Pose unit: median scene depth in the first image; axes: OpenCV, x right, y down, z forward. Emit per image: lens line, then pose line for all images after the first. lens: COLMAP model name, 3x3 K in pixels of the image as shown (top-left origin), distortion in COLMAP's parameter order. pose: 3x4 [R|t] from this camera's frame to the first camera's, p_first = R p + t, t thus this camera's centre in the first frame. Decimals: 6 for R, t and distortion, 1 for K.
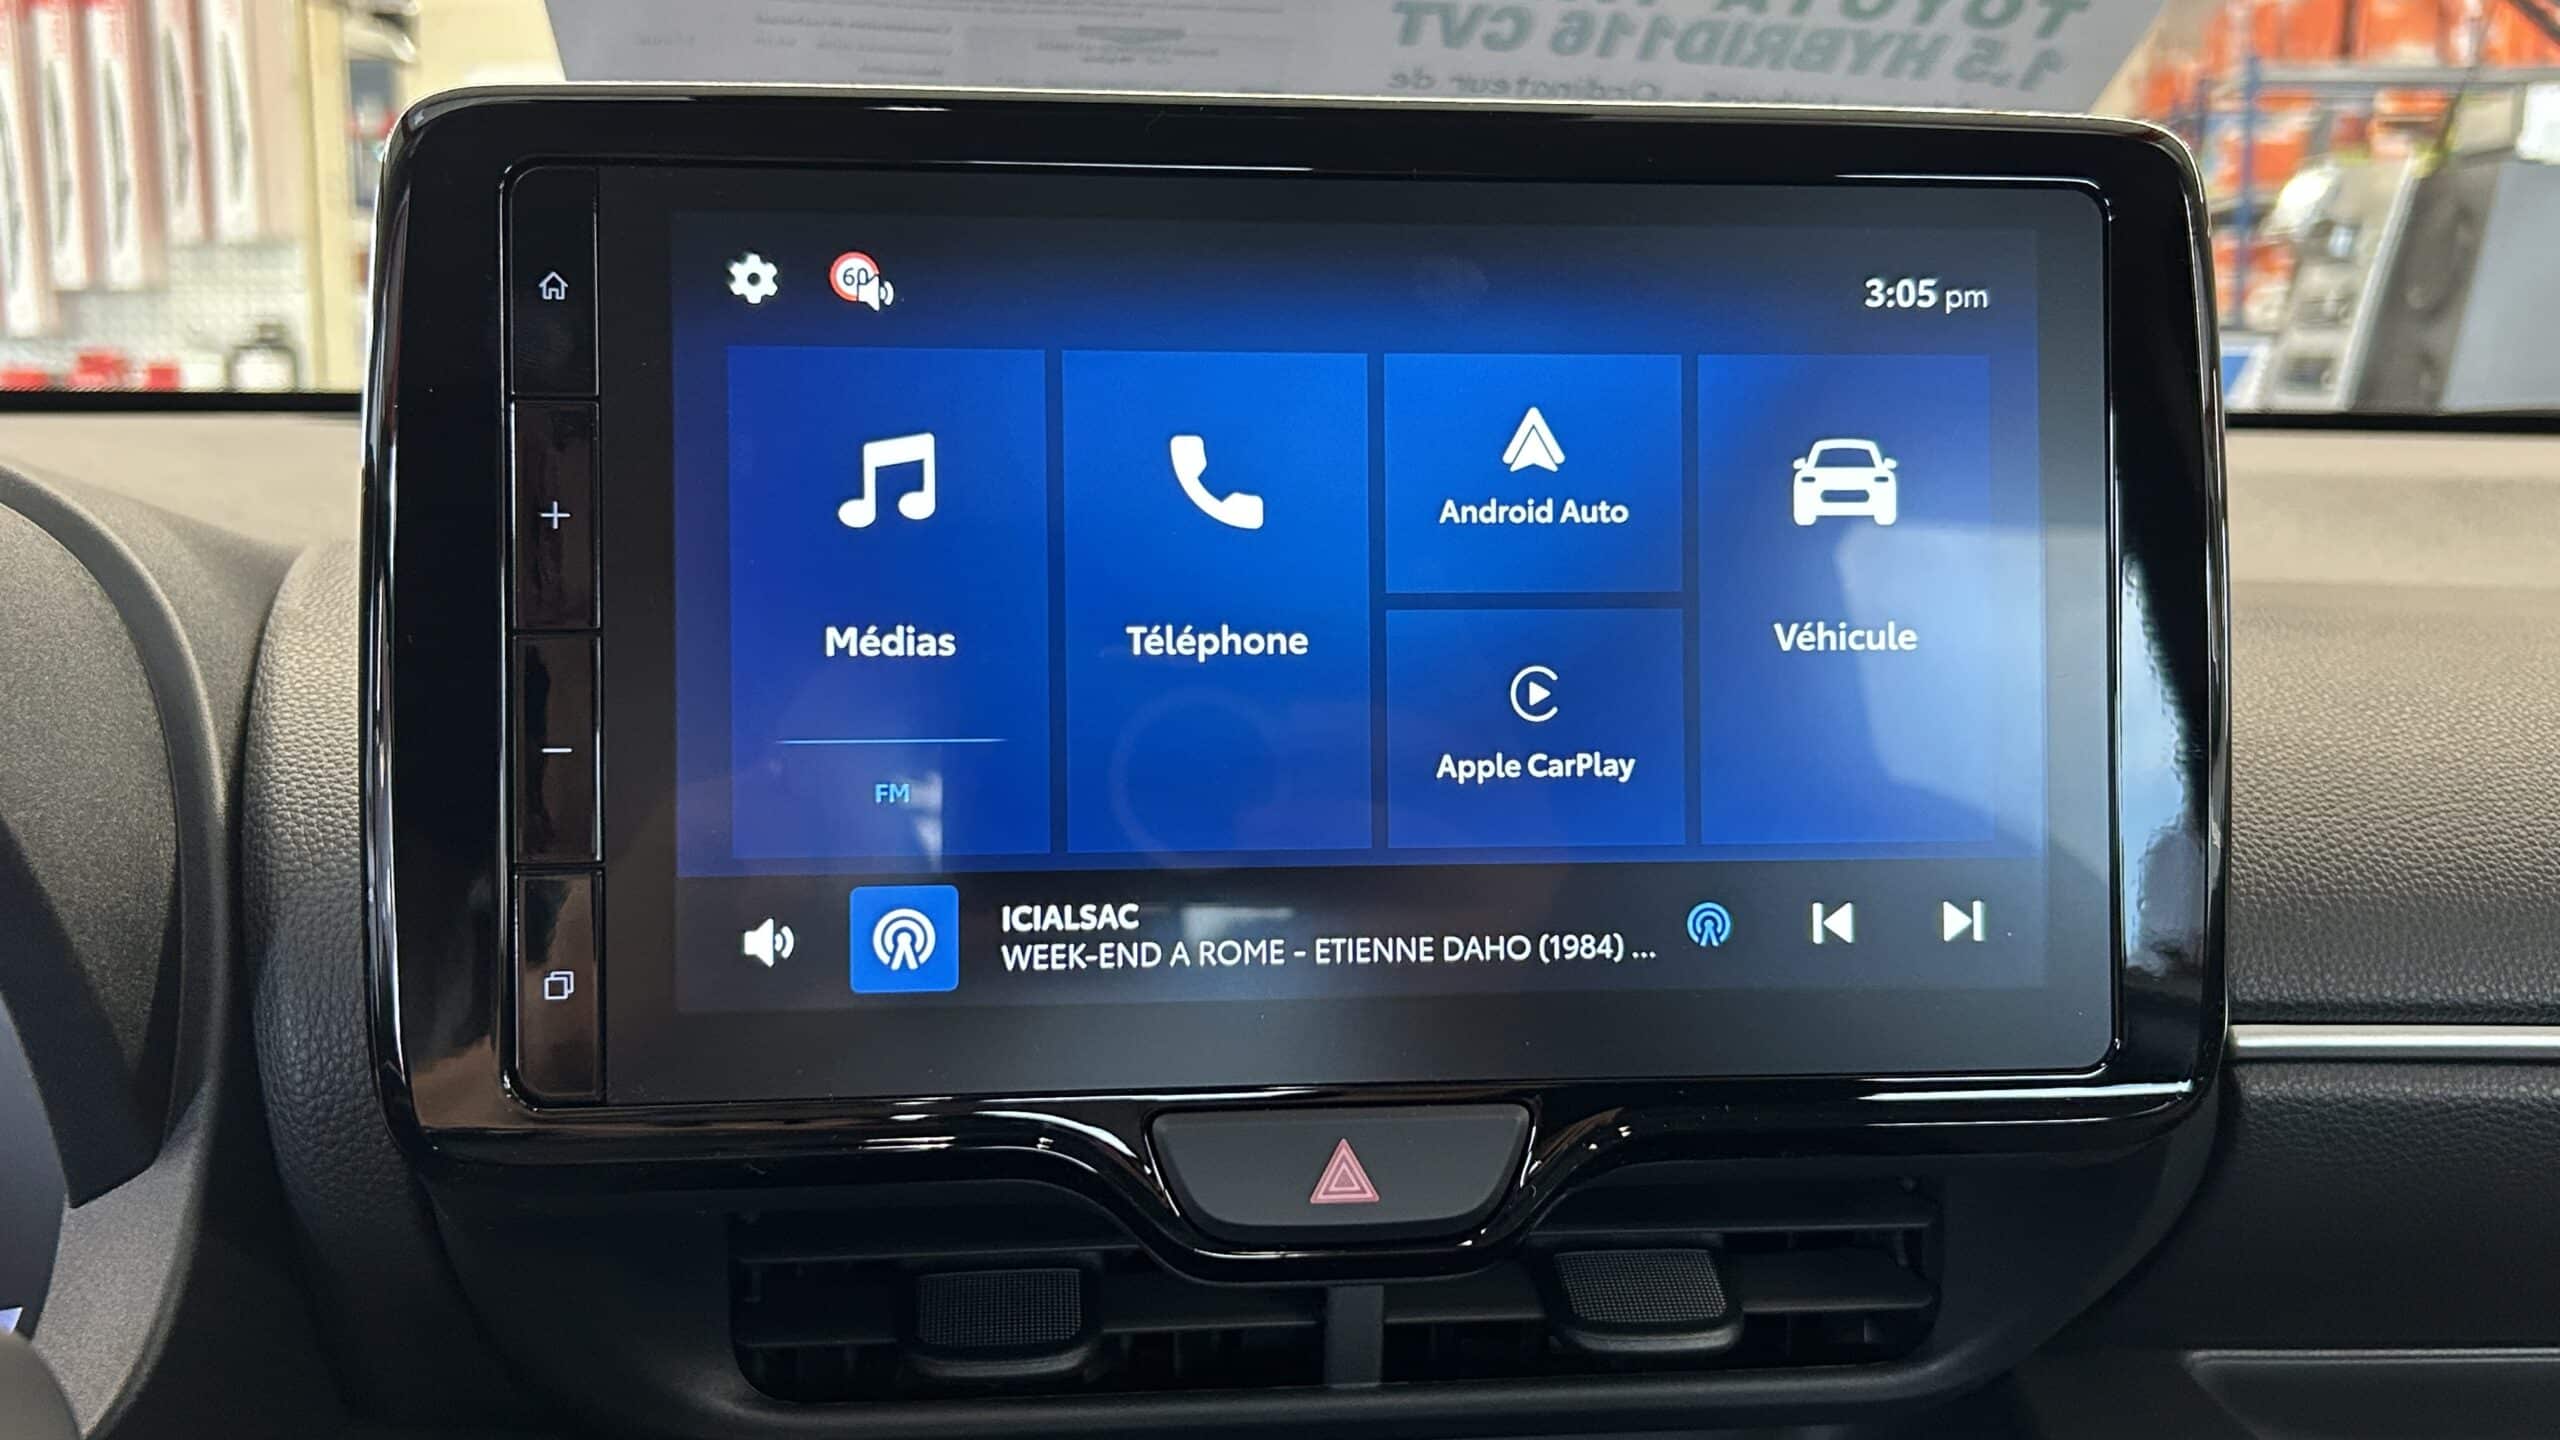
lens RADIAL K [[2415.3, 0, 1295.2], [0, 2415.3, 719.7], [0, 0, 1]] dist [-0.005906, 0.000000]
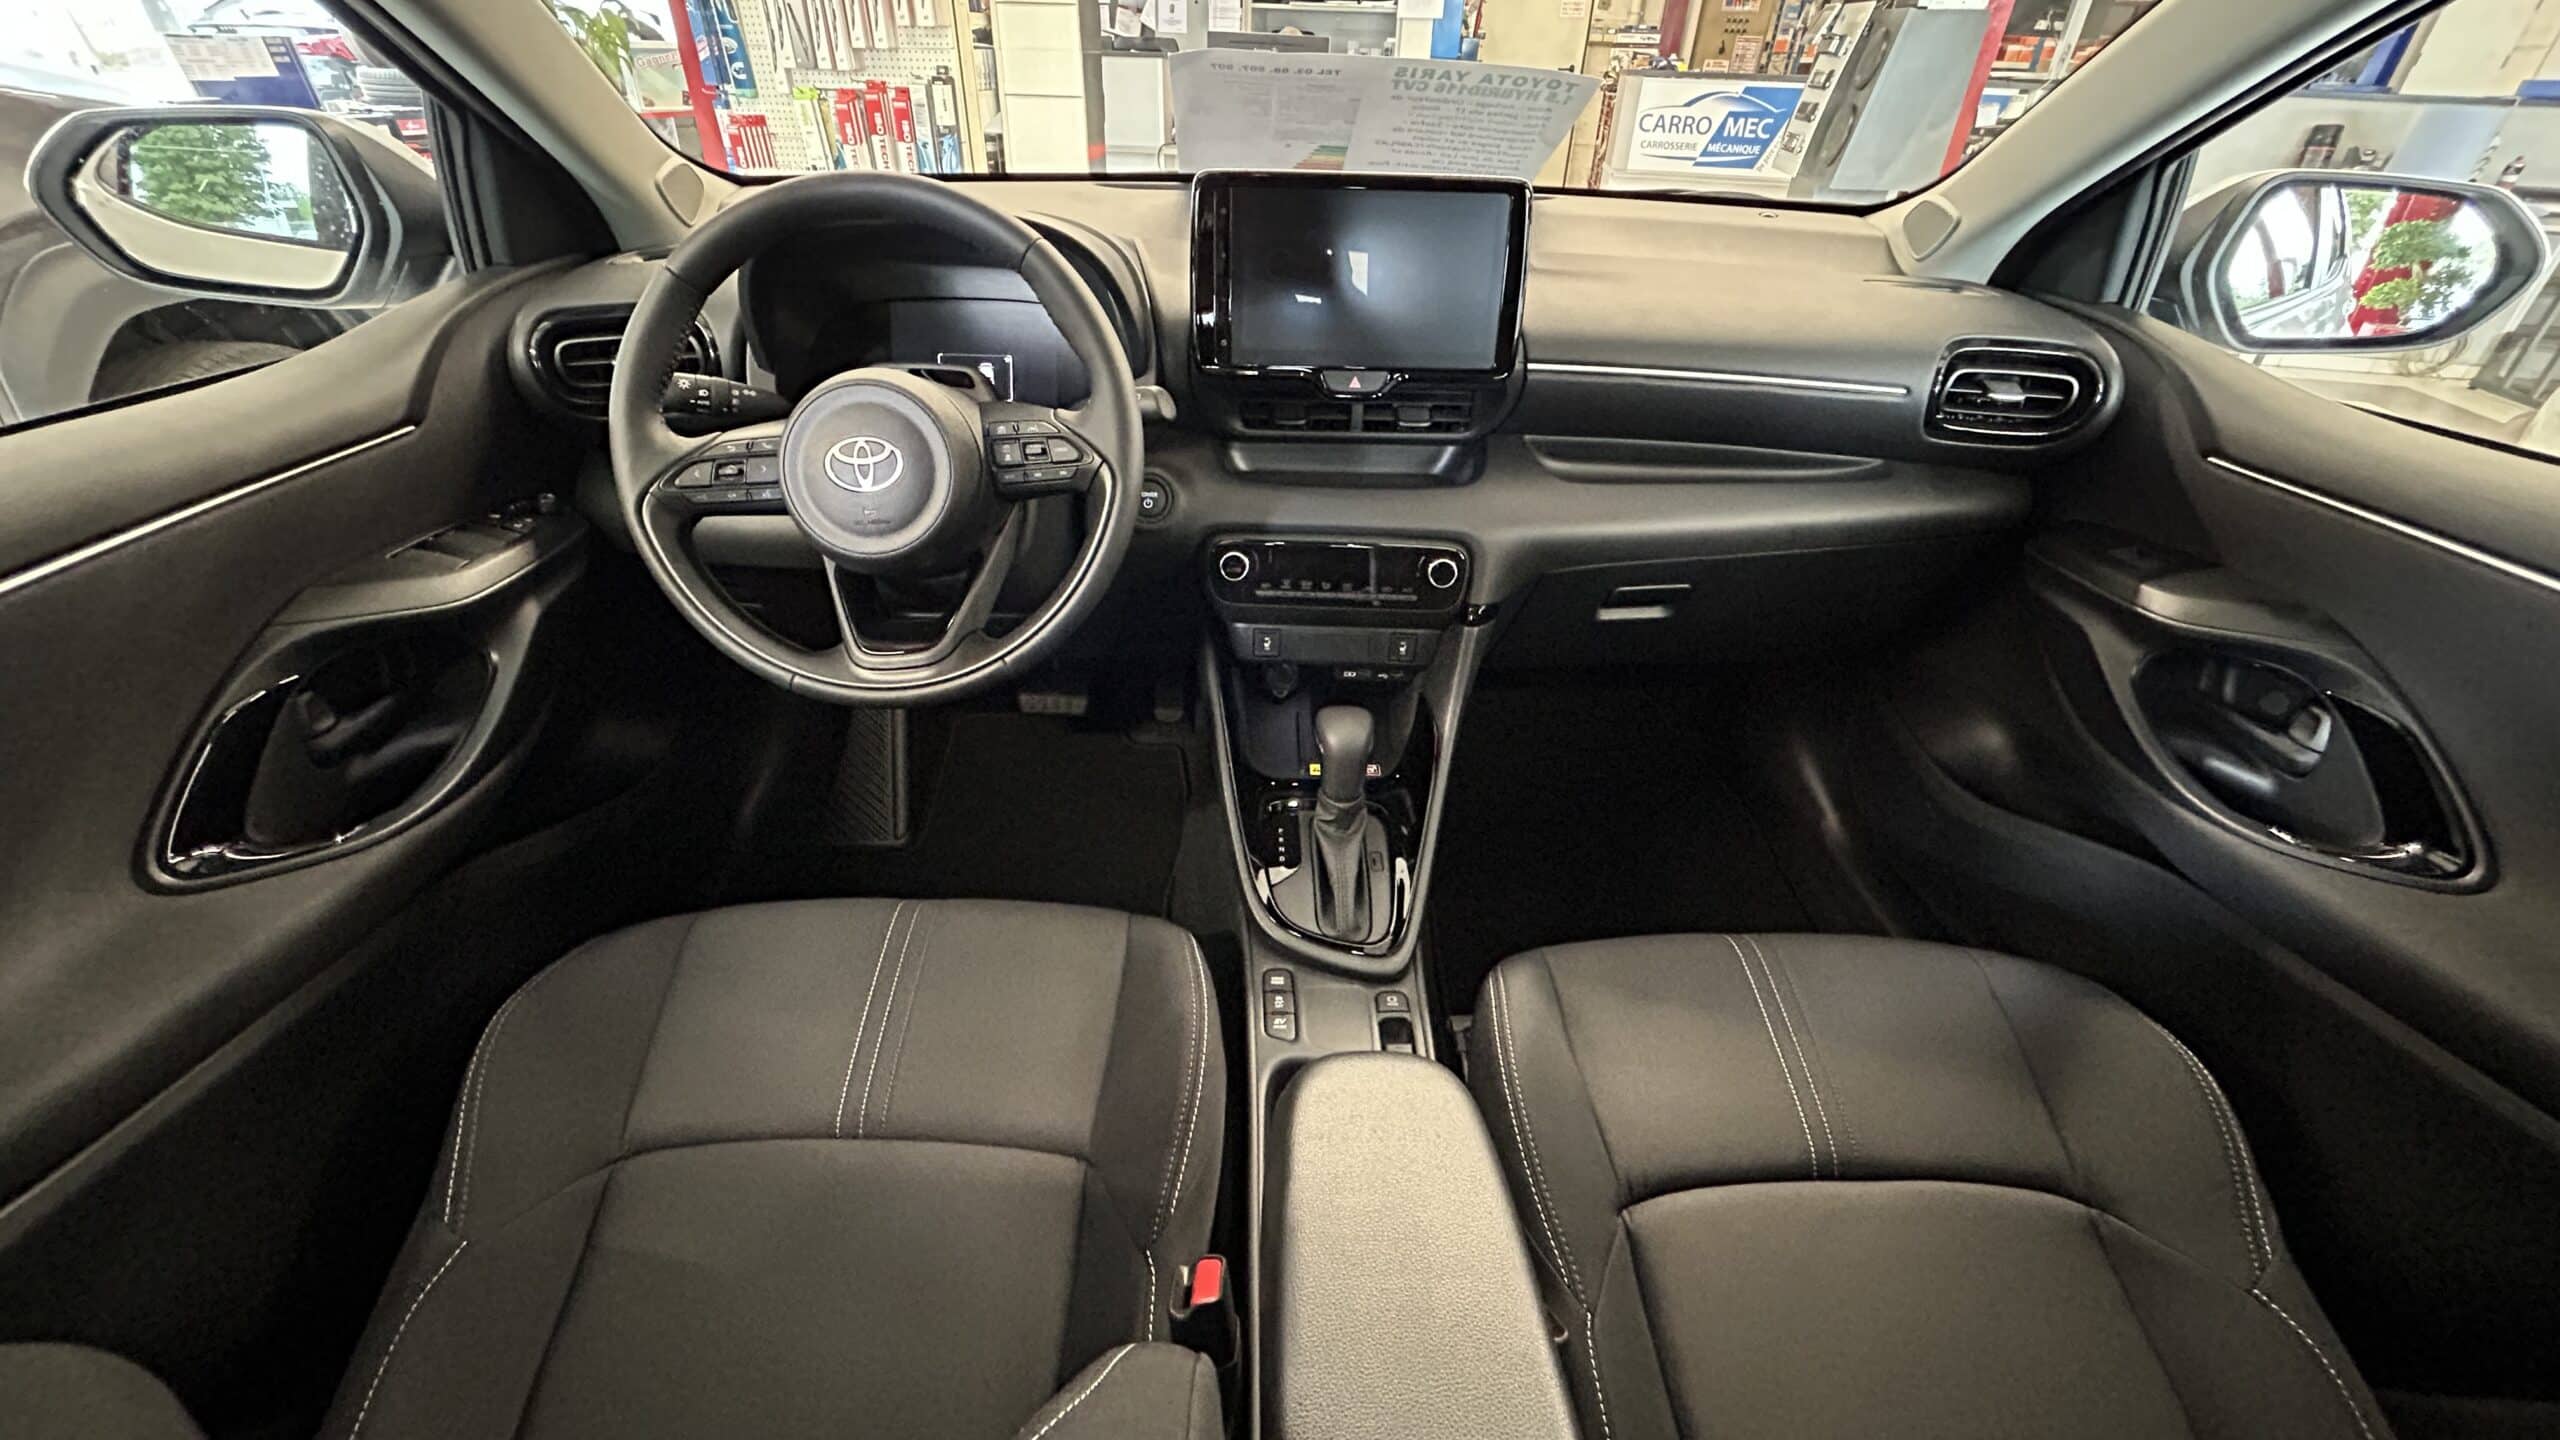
lens RADIAL K [[1045.0, 0, 1270.0], [0, 1045.0, 724.3], [0, 0, 1]] dist [0.001749, 0.000158]
pose [[0.996638, 0.058749, -0.057115, 0.005394], [-0.029768, 0.909049, 0.415624, -0.082243], [0.076338, -0.412527, 0.907741, -1.340396]]
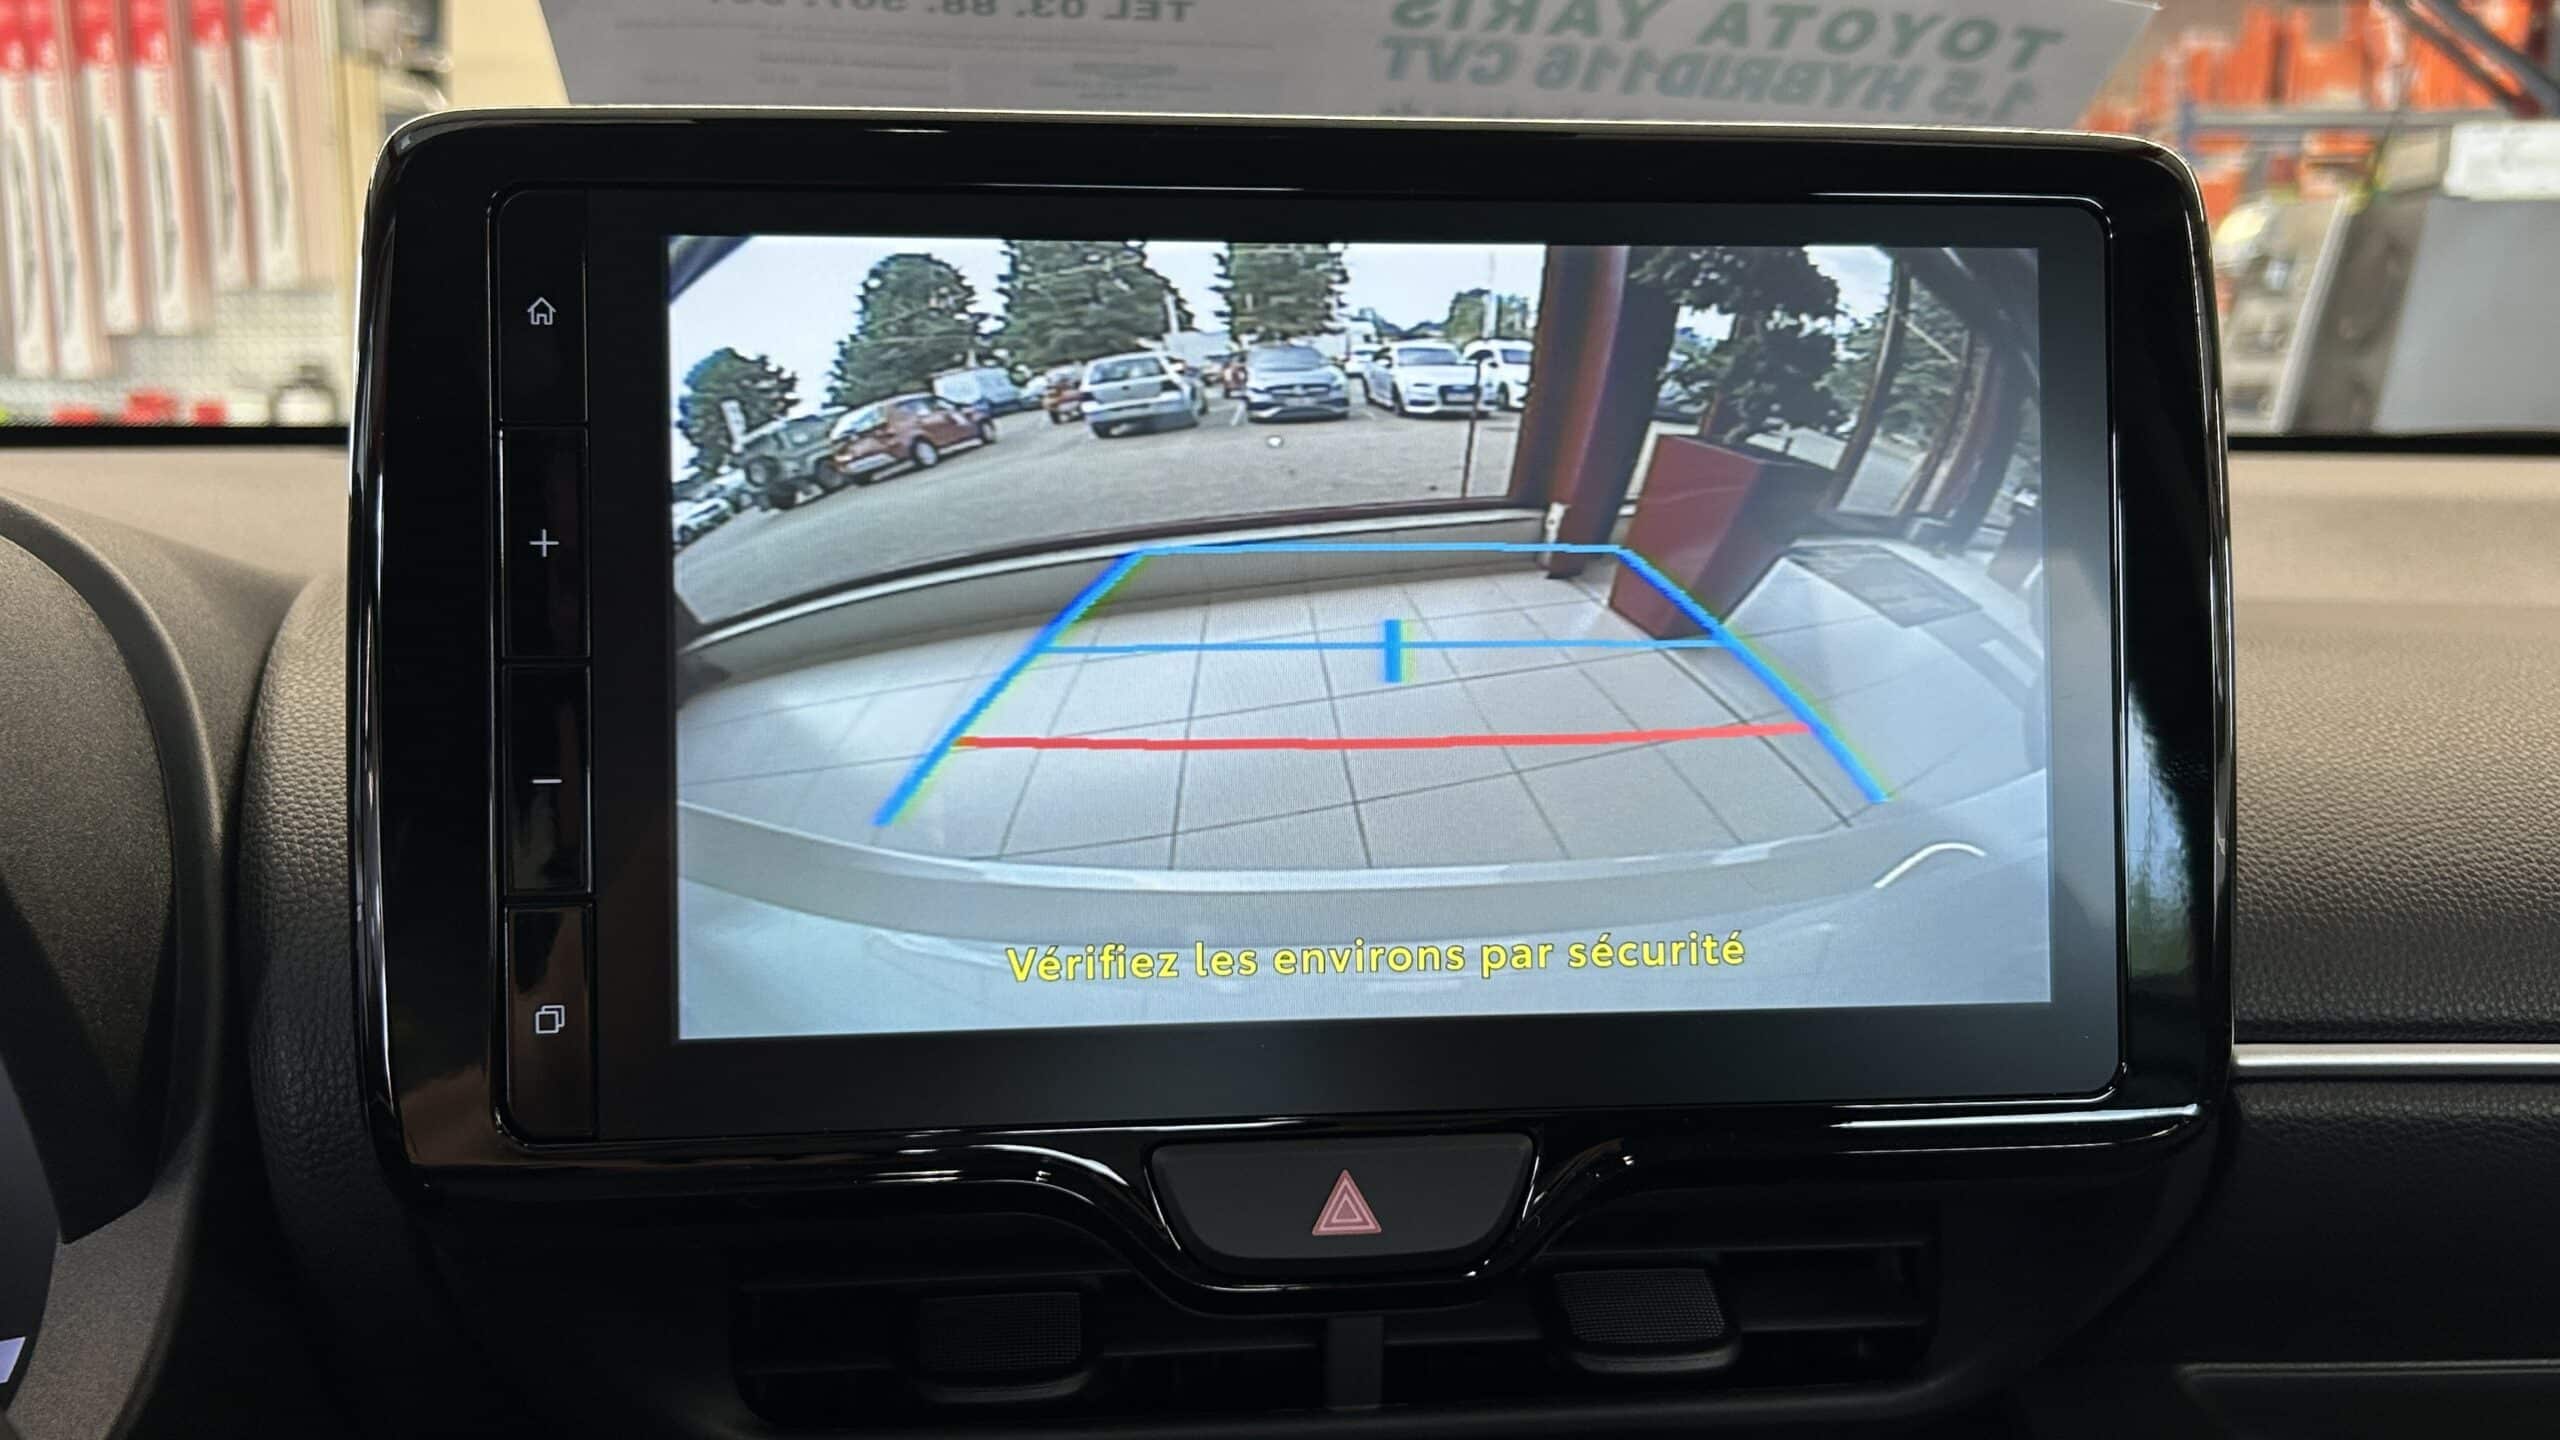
lens RADIAL K [[2278.0, 0, 1276.4], [0, 2278.0, 720.9], [0, 0, 1]] dist [-0.009996, 0.007082]
pose [[0.999981, -0.005297, -0.003083, -0.003567], [0.005281, 0.999972, -0.005384, -0.004296], [0.003112, 0.005368, 0.999981, 0.055475]]
